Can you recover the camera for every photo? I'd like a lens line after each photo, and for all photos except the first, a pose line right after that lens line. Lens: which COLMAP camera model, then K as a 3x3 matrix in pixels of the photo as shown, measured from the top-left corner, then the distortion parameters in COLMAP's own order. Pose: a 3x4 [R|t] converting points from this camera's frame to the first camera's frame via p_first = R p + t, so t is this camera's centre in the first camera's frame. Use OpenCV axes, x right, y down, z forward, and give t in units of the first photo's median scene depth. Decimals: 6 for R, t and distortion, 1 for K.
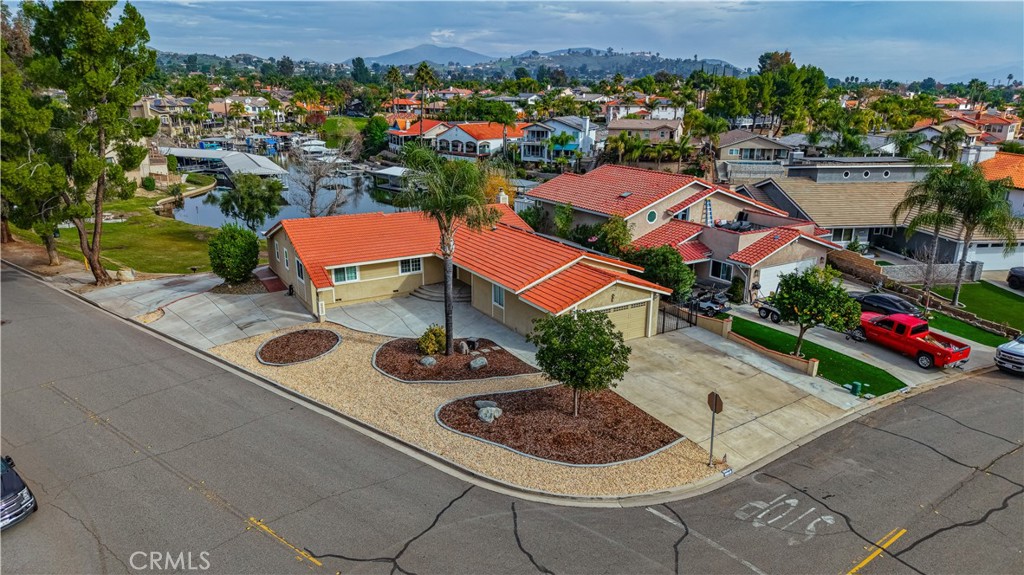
lens RADIAL K [[684.0, 0, 516.1], [0, 684.0, 289.6], [0, 0, 1]] dist [0.007638, -0.004645]
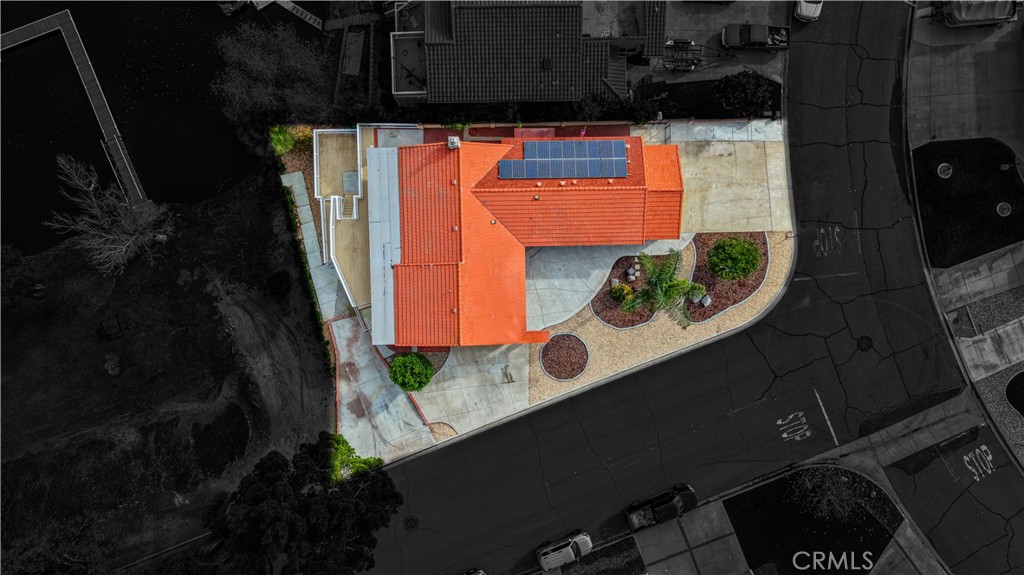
lens RADIAL K [[684.0, 0, 516.1], [0, 684.0, 289.6], [0, 0, 1]] dist [0.007638, -0.004645]
pose [[0.505224, -0.862985, -0.002251, -0.231623], [0.225763, 0.129652, 0.965516, -1.534826], [-0.832934, -0.488310, 0.260333, 0.751895]]
